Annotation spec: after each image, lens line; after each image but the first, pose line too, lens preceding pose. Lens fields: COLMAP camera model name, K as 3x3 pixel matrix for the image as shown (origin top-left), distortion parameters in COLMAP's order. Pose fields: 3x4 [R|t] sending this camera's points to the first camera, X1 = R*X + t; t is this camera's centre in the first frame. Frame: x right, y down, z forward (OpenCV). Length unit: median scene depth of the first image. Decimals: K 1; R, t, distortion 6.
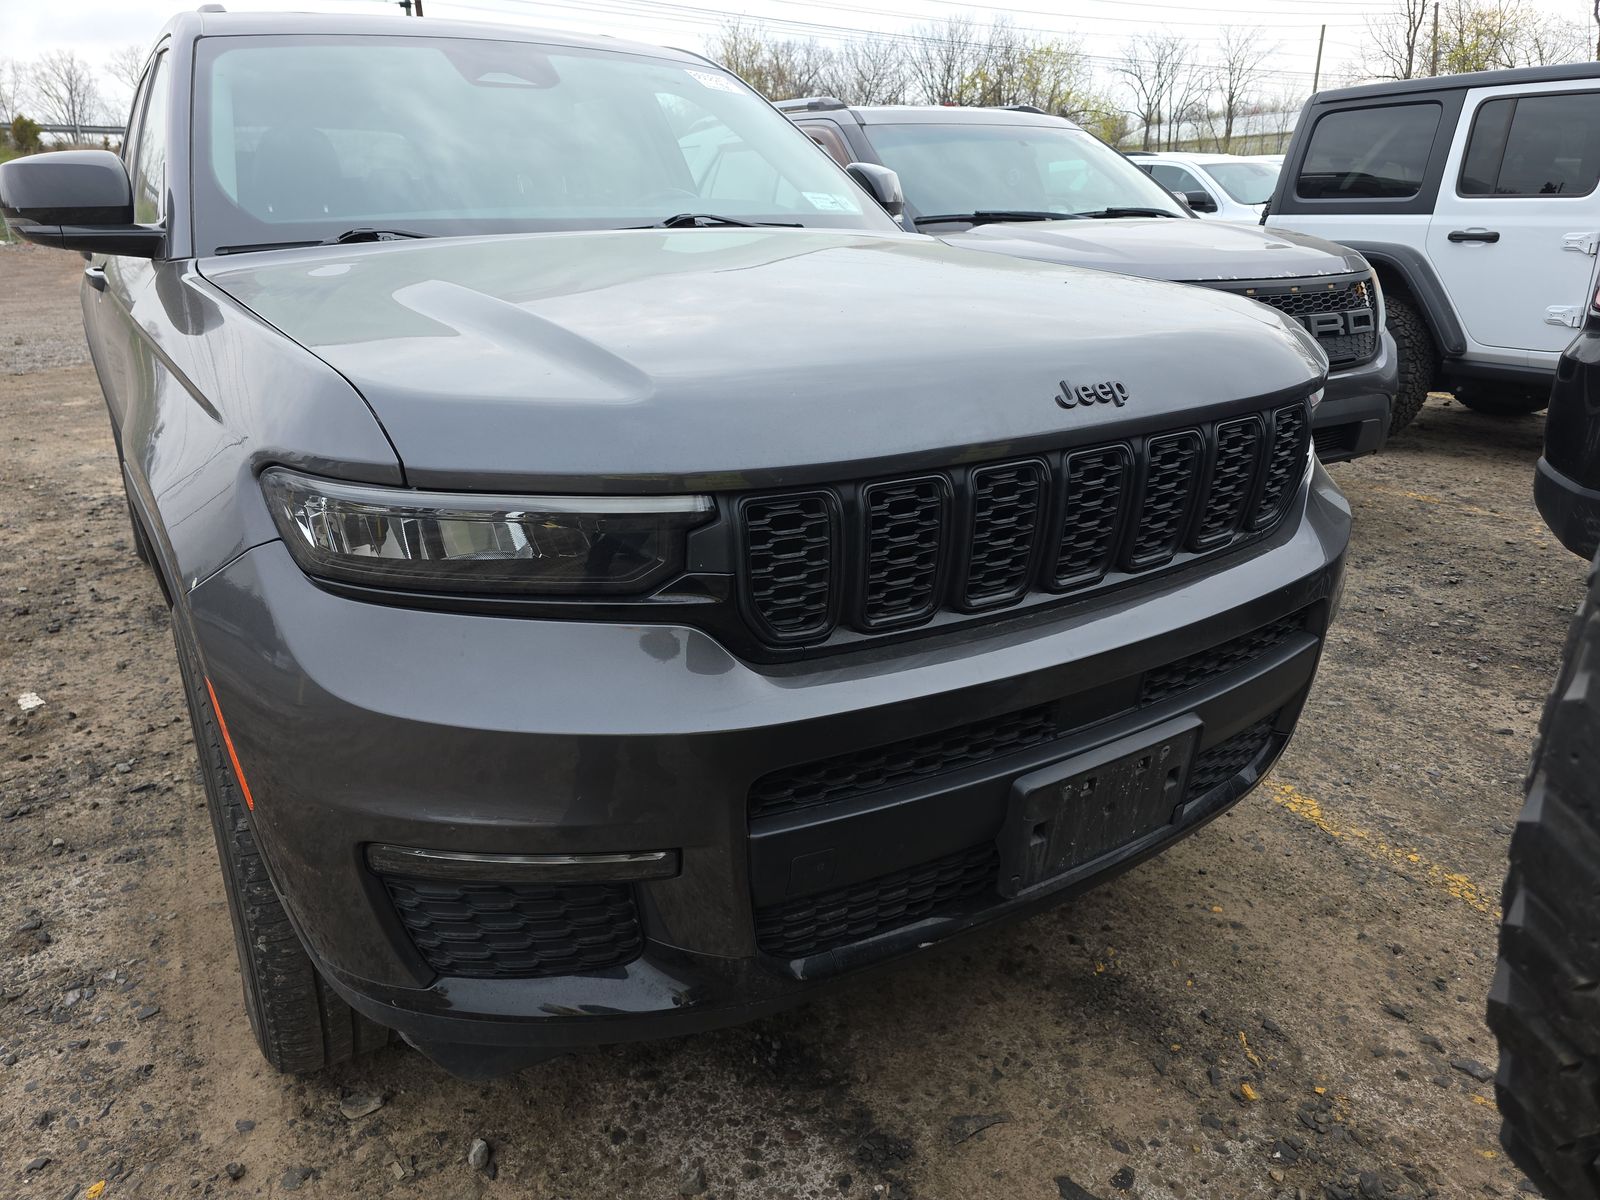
lens RADIAL K [[1077.1, 0, 810.2], [0, 1077.1, 600.9], [0, 0, 1]] dist [0.044589, -0.040425]
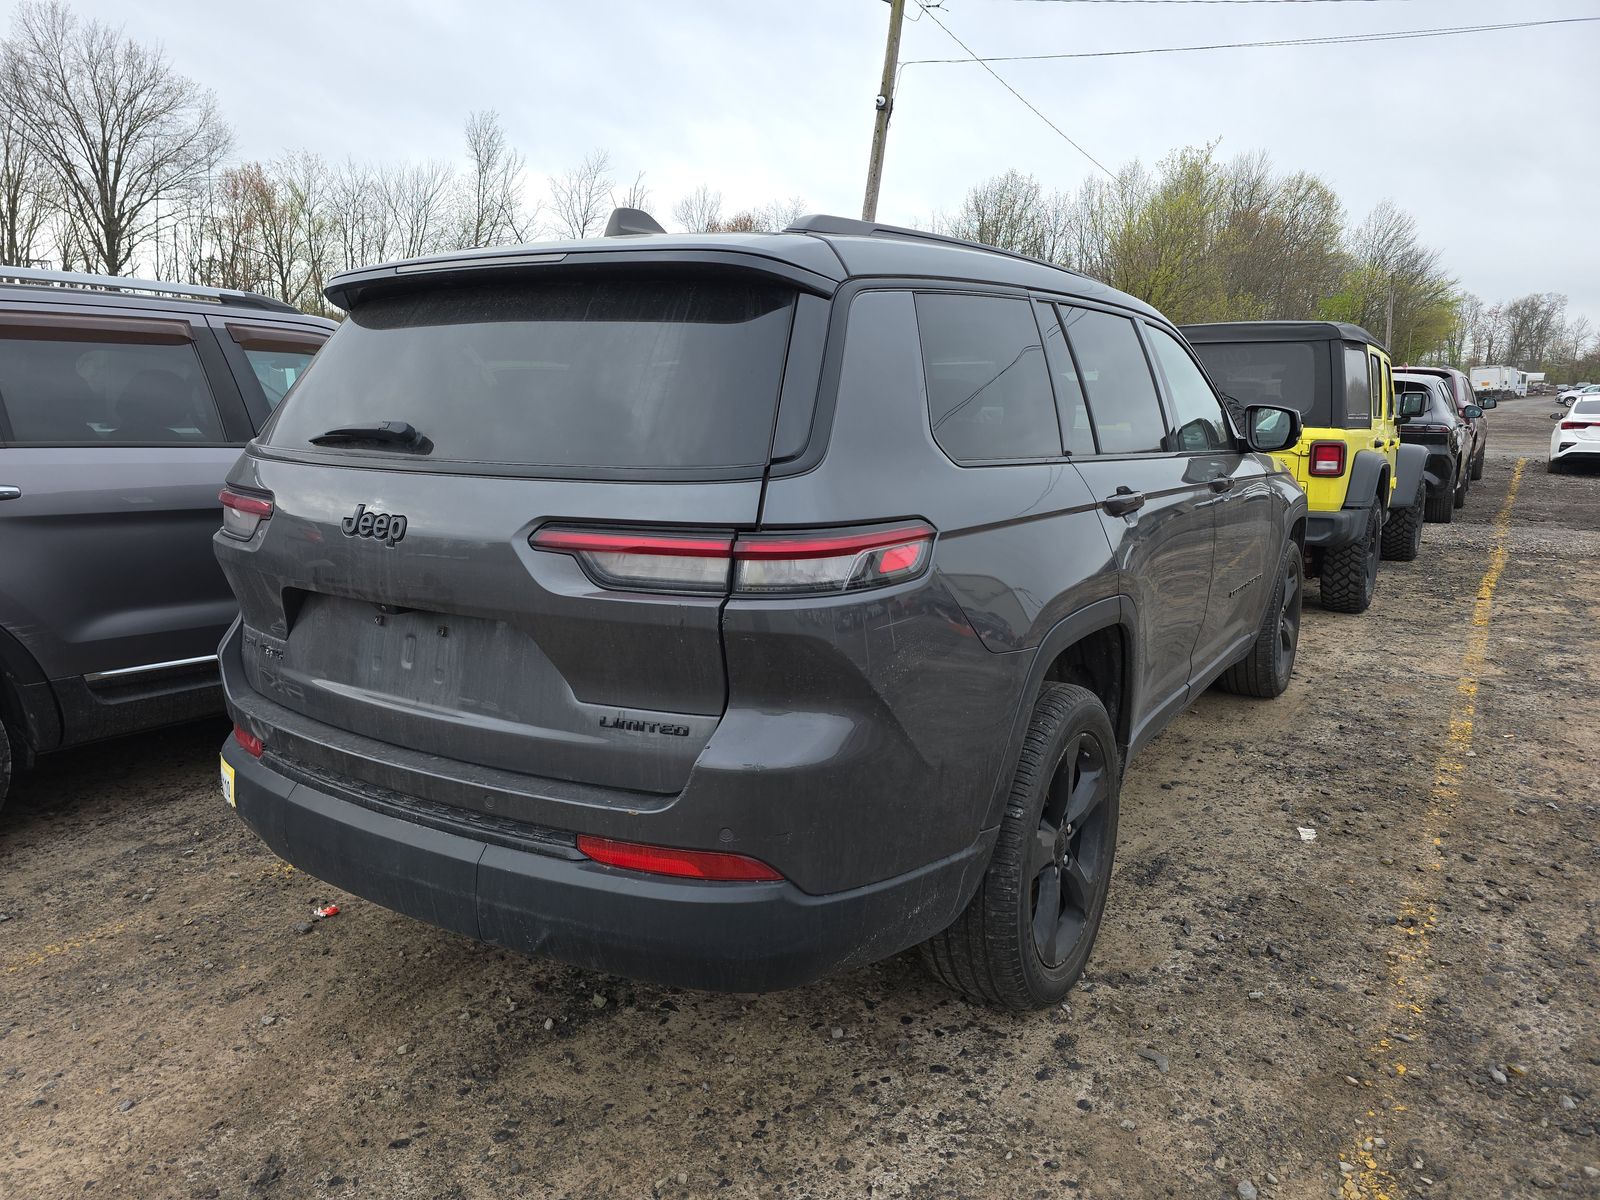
lens RADIAL K [[1077.1, 0, 793.4], [0, 1077.1, 589.8], [0, 0, 1]] dist [0.044589, -0.040425]
pose [[-0.409518, -0.154816, 0.899070, -2.571724], [0.311022, 0.902765, 0.297120, -1.147925], [-0.857648, 0.401306, -0.321548, 2.987513]]
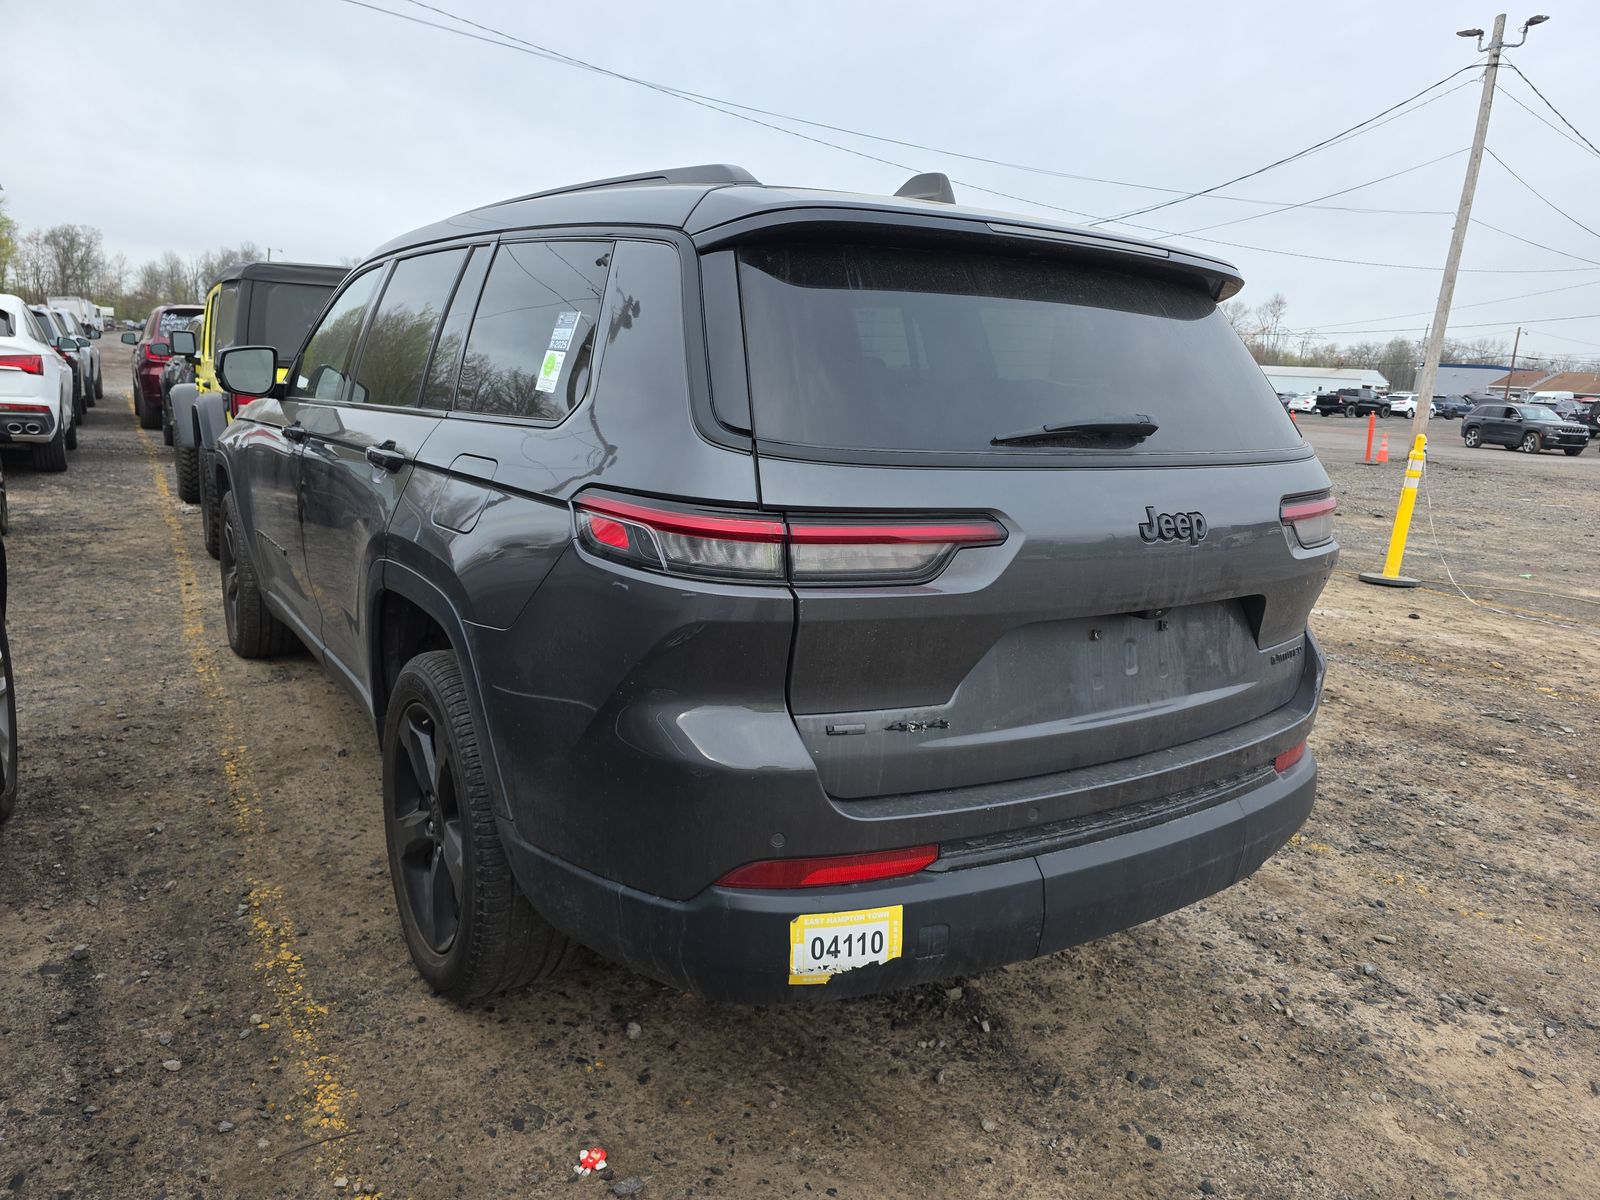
lens RADIAL K [[1077.1, 0, 823.0], [0, 1077.1, 596.7], [0, 0, 1]] dist [0.044589, -0.040425]
pose [[-0.998769, -0.035078, -0.035067, -1.008730], [-0.048301, 0.848582, 0.526855, -1.490879], [0.011276, 0.527900, -0.849232, 3.898405]]
